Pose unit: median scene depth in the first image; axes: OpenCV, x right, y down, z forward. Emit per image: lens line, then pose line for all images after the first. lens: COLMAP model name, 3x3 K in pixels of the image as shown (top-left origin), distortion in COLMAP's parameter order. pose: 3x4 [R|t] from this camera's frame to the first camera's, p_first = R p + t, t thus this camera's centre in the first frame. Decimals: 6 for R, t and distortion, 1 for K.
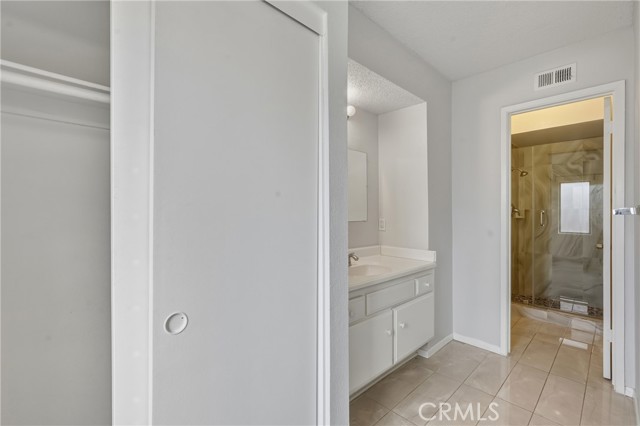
lens RADIAL K [[282.1, 0, 318.2], [0, 282.1, 210.8], [0, 0, 1]] dist [-0.004561, 0.000292]
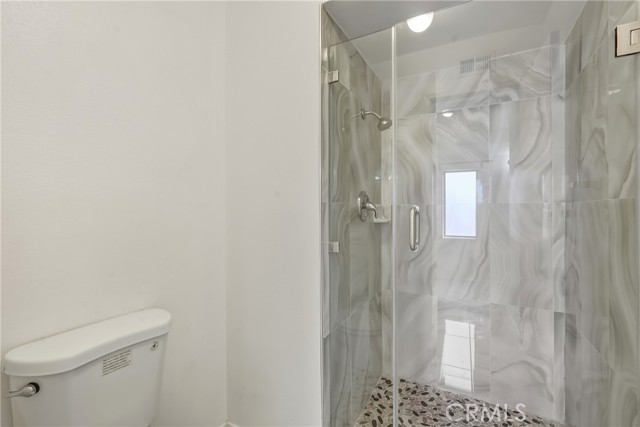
lens RADIAL K [[282.1, 0, 321.5], [0, 282.1, 213.3], [0, 0, 1]] dist [-0.004561, 0.000292]
pose [[0.953374, -0.009513, 0.301641, 0.492383], [0.005644, 0.999890, 0.013697, 0.003278], [-0.301738, -0.011356, 0.953323, 0.592899]]
